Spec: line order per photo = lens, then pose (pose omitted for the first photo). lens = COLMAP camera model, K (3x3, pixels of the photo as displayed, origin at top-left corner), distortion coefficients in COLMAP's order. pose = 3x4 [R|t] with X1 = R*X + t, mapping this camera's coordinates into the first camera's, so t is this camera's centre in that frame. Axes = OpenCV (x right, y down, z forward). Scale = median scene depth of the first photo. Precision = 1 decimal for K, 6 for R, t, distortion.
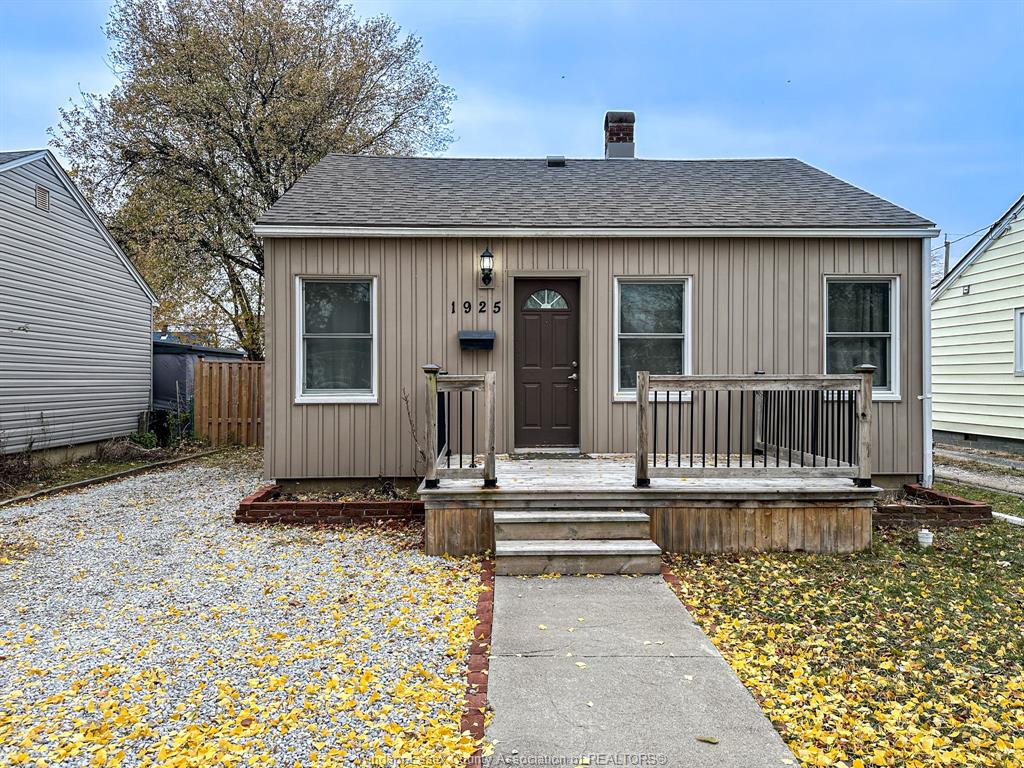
lens RADIAL K [[721.0, 0, 513.3], [0, 721.0, 377.5], [0, 0, 1]] dist [0.122569, -0.169762]
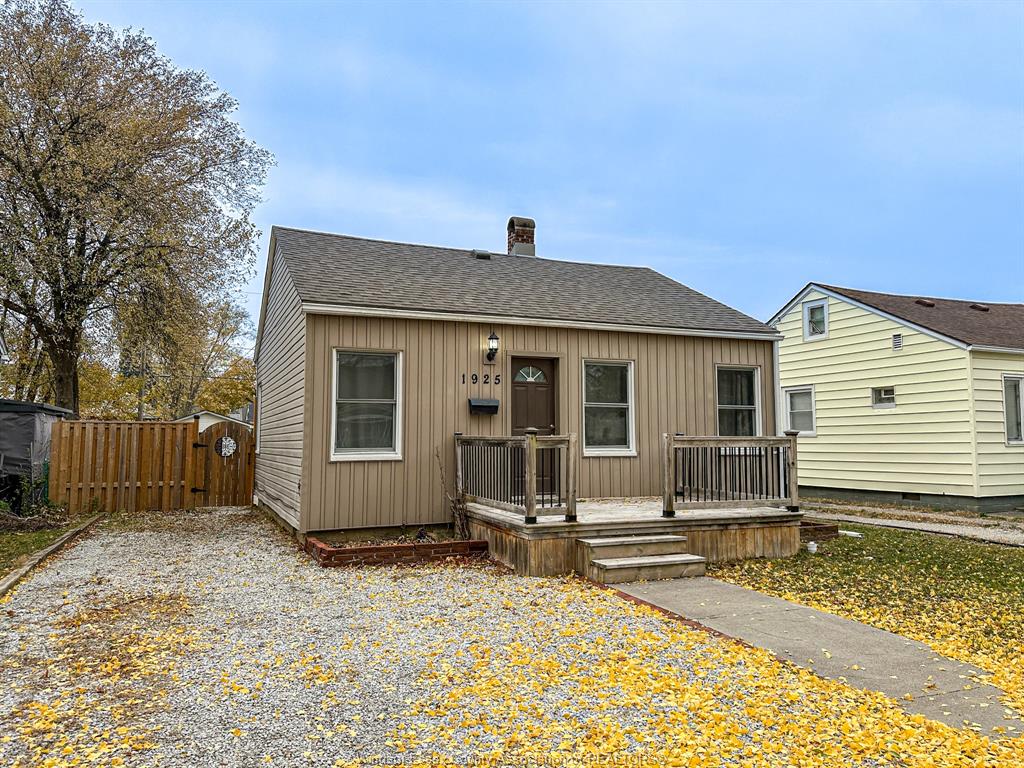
lens RADIAL K [[728.9, 0, 512.0], [0, 728.9, 384.0], [0, 0, 1]] dist [0.134290, -0.189480]
pose [[0.933929, 0.025763, 0.356529, -0.440003], [0.000426, 0.997318, -0.073182, 0.000082], [-0.357458, 0.068499, 0.931414, -0.157450]]
